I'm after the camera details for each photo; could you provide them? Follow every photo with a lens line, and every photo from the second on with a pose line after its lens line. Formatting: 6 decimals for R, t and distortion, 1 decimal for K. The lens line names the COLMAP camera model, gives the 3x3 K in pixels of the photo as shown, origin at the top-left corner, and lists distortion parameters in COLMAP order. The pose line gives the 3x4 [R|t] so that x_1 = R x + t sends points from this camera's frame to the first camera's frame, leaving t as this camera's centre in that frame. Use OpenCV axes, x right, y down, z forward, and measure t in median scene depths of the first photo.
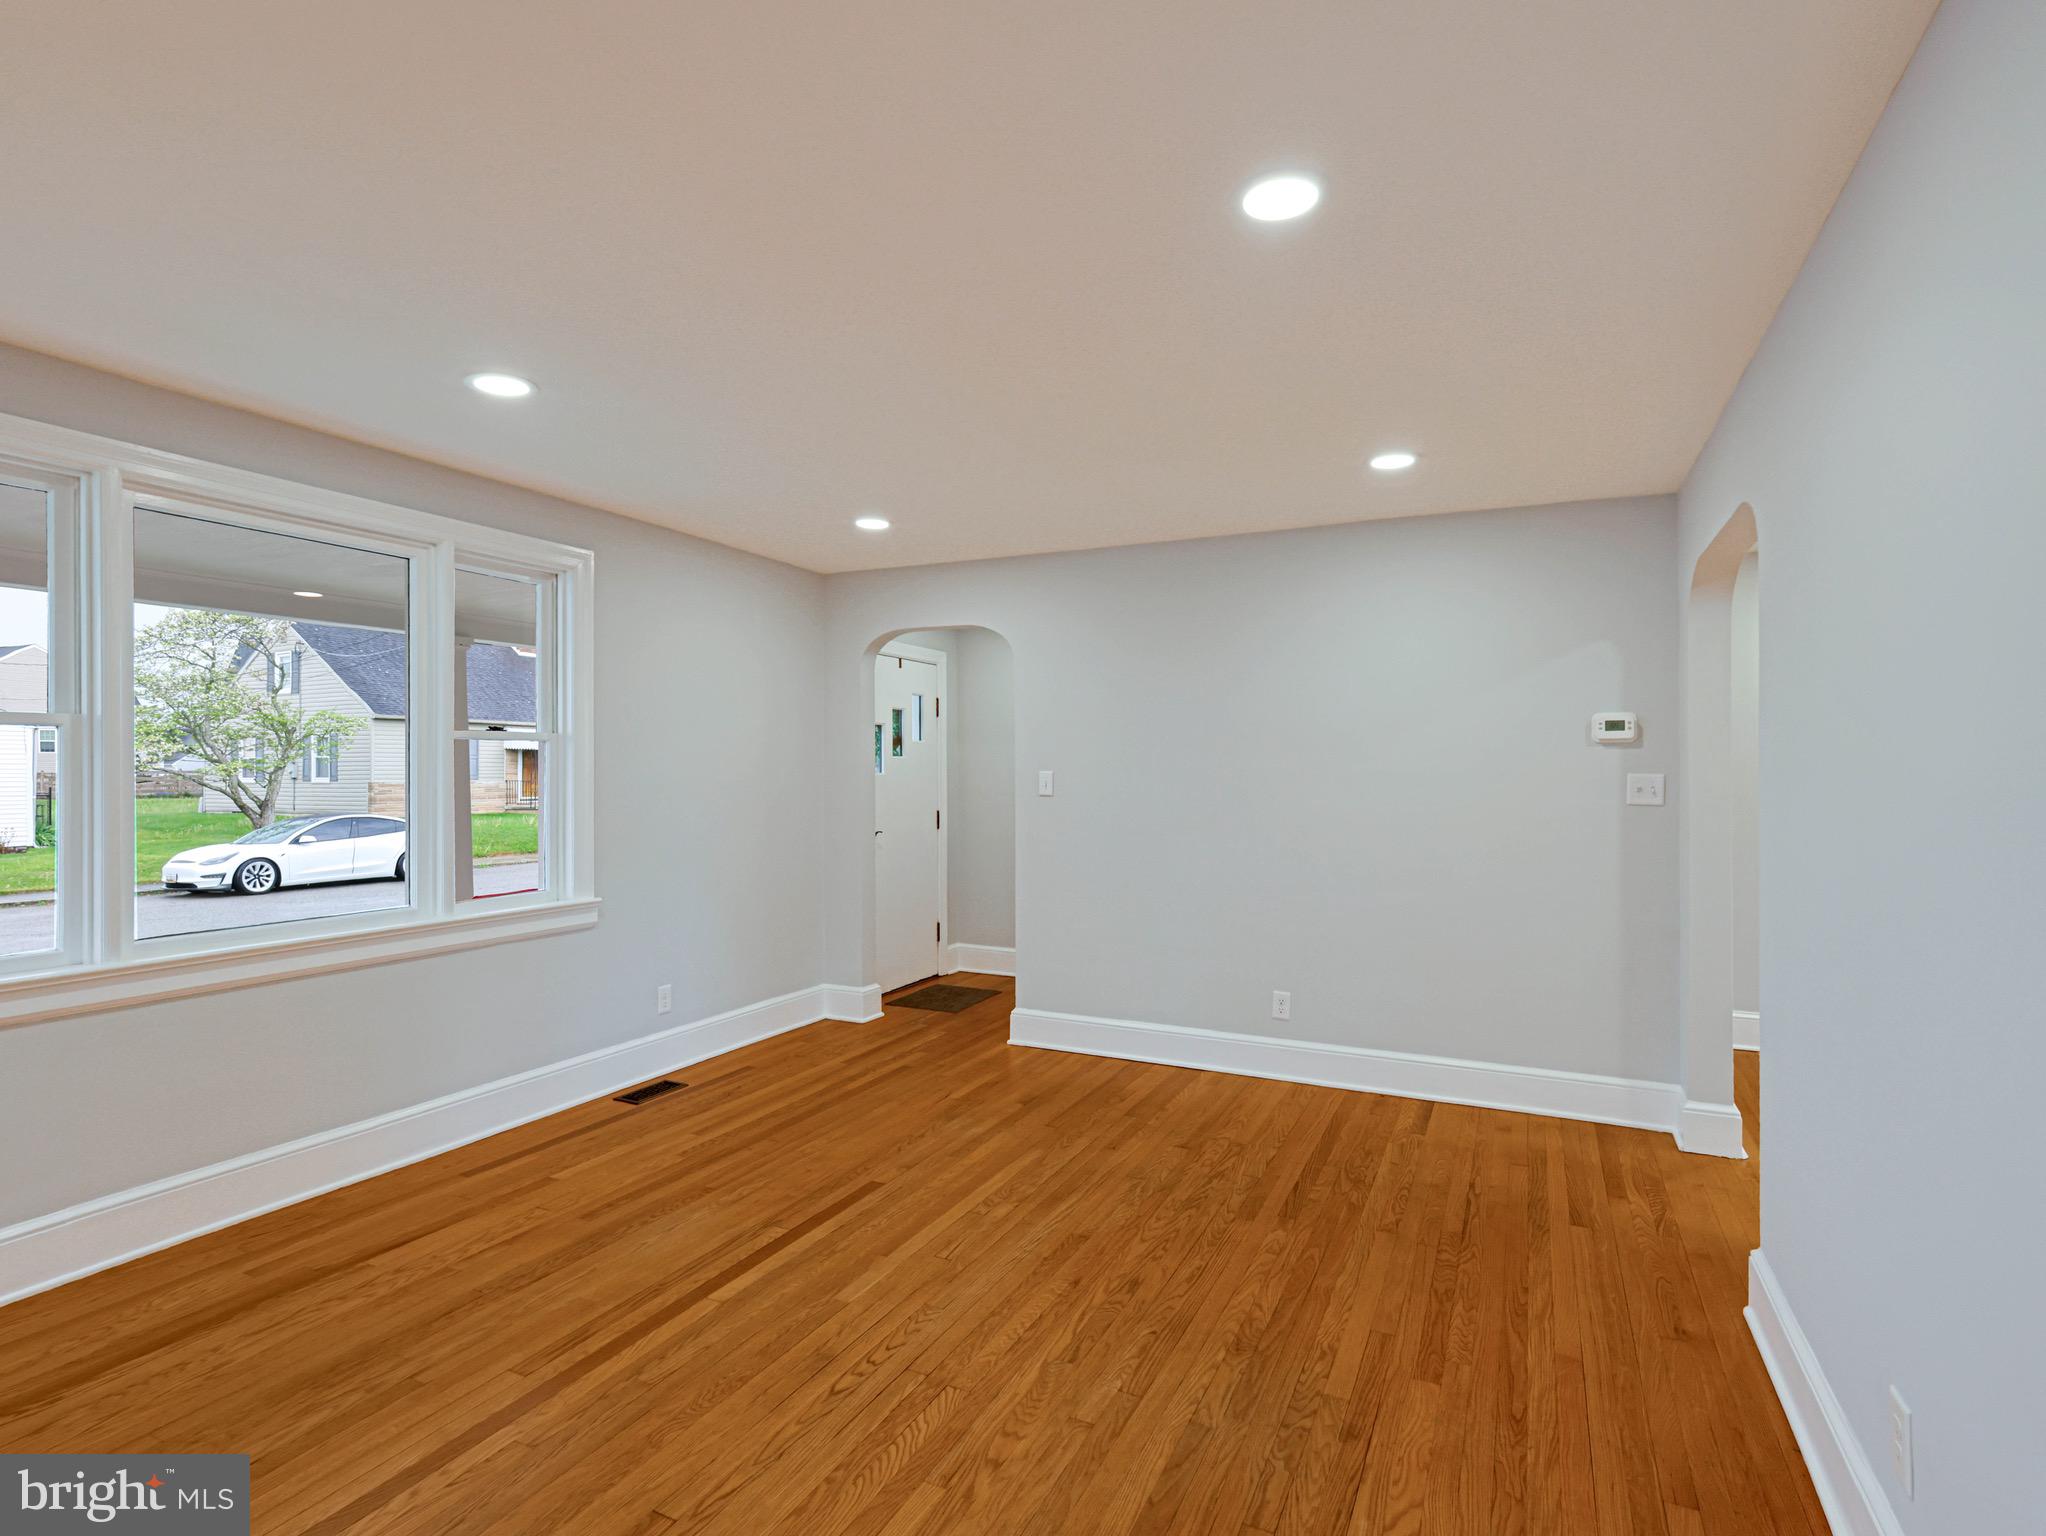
lens RADIAL K [[1017.4, 0, 1023.3], [0, 1017.4, 773.3], [0, 0, 1]] dist [0.004114, 0.000685]
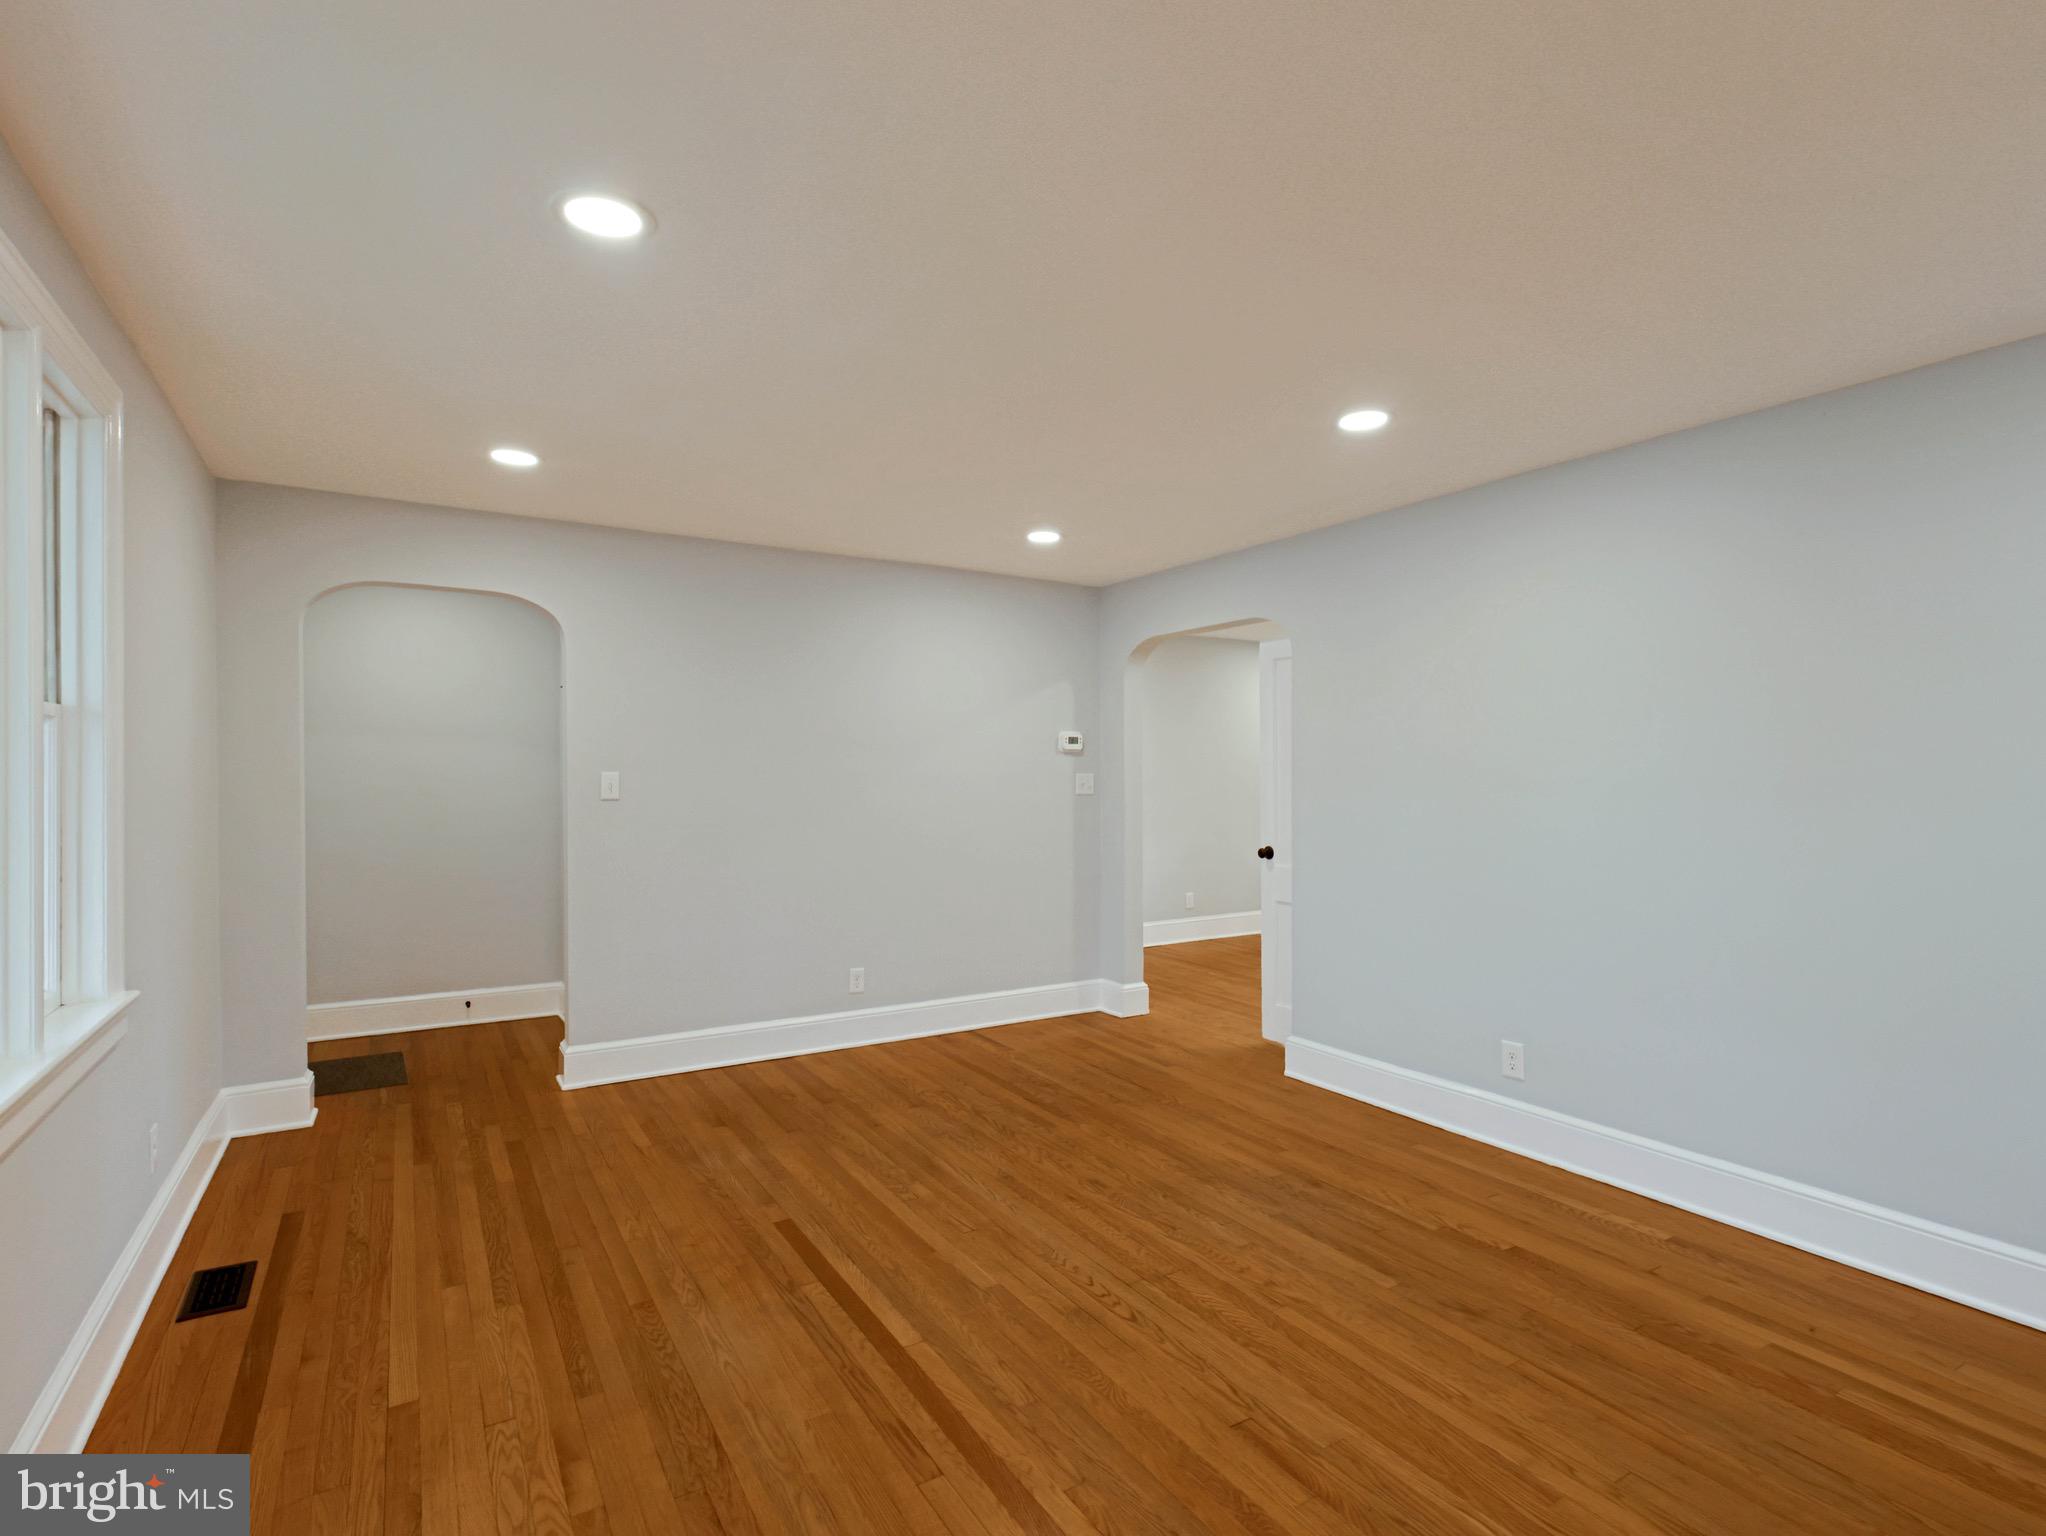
lens RADIAL K [[1017.4, 0, 1016.1], [0, 1017.4, 767.2], [0, 0, 1]] dist [0.004114, 0.000685]
pose [[0.541791, 0.003626, 0.840505, -0.786798], [0.001837, 0.999983, -0.005499, -0.001291], [-0.840511, 0.004524, 0.541776, 0.318543]]
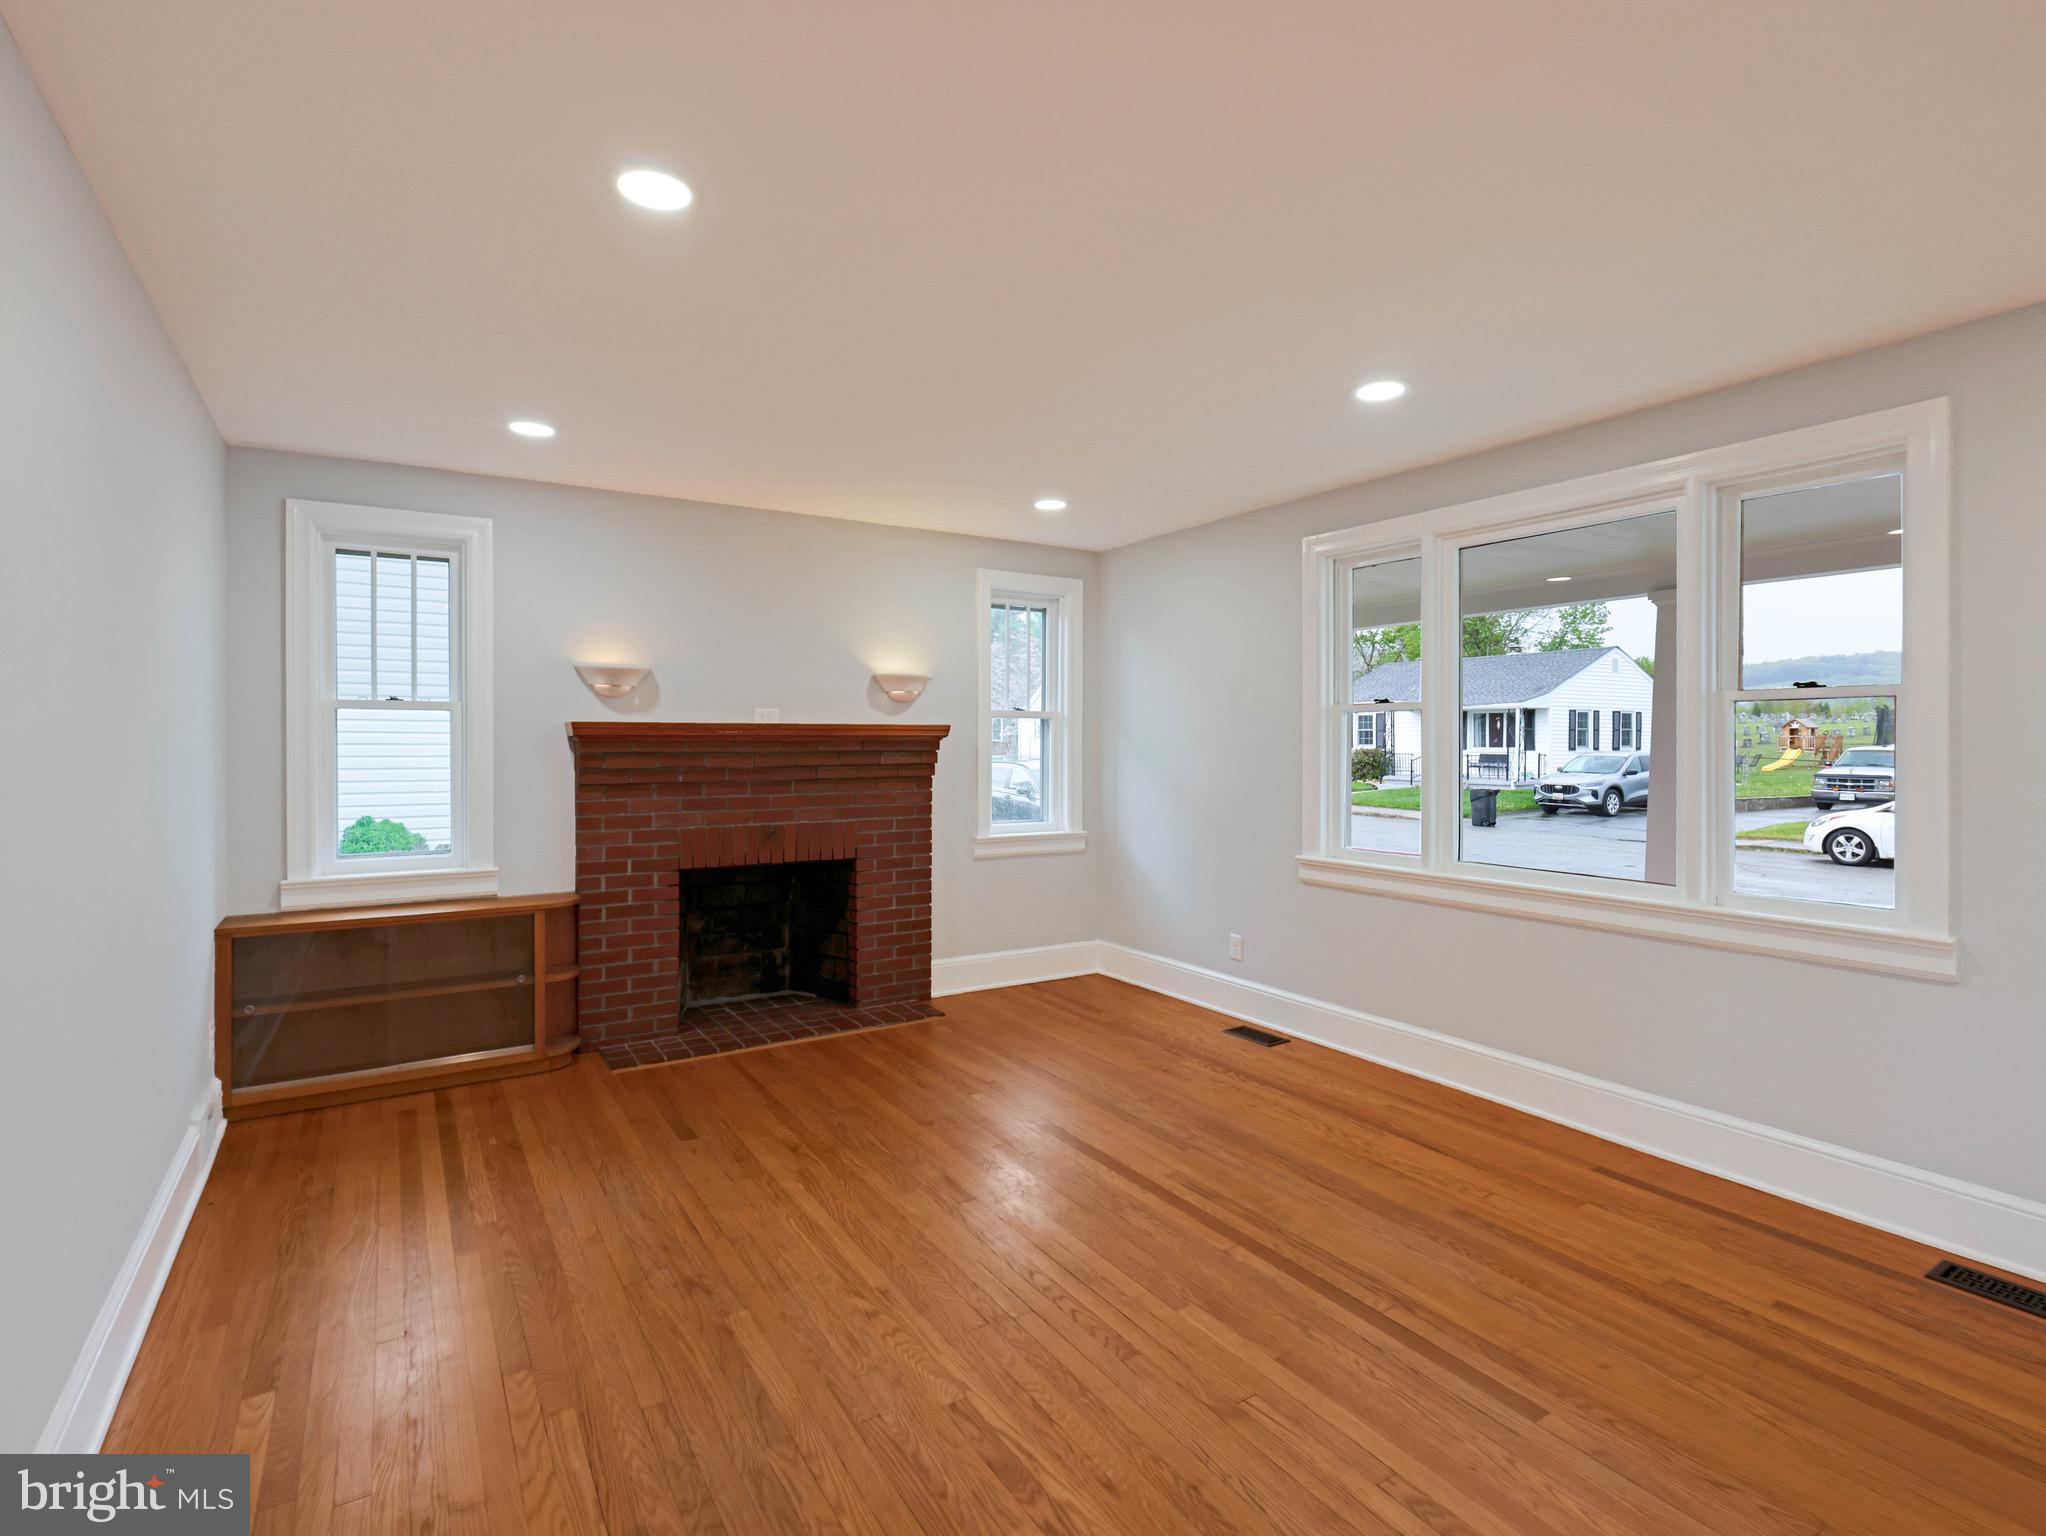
lens RADIAL K [[1017.4, 0, 1024.7], [0, 1017.4, 720.3], [0, 0, 1]] dist [0.004114, 0.000685]
pose [[-0.519322, -0.015496, -0.854438, 0.533244], [-0.001484, 0.999850, -0.017231, -0.001631], [0.854577, -0.007681, -0.519267, 1.037888]]
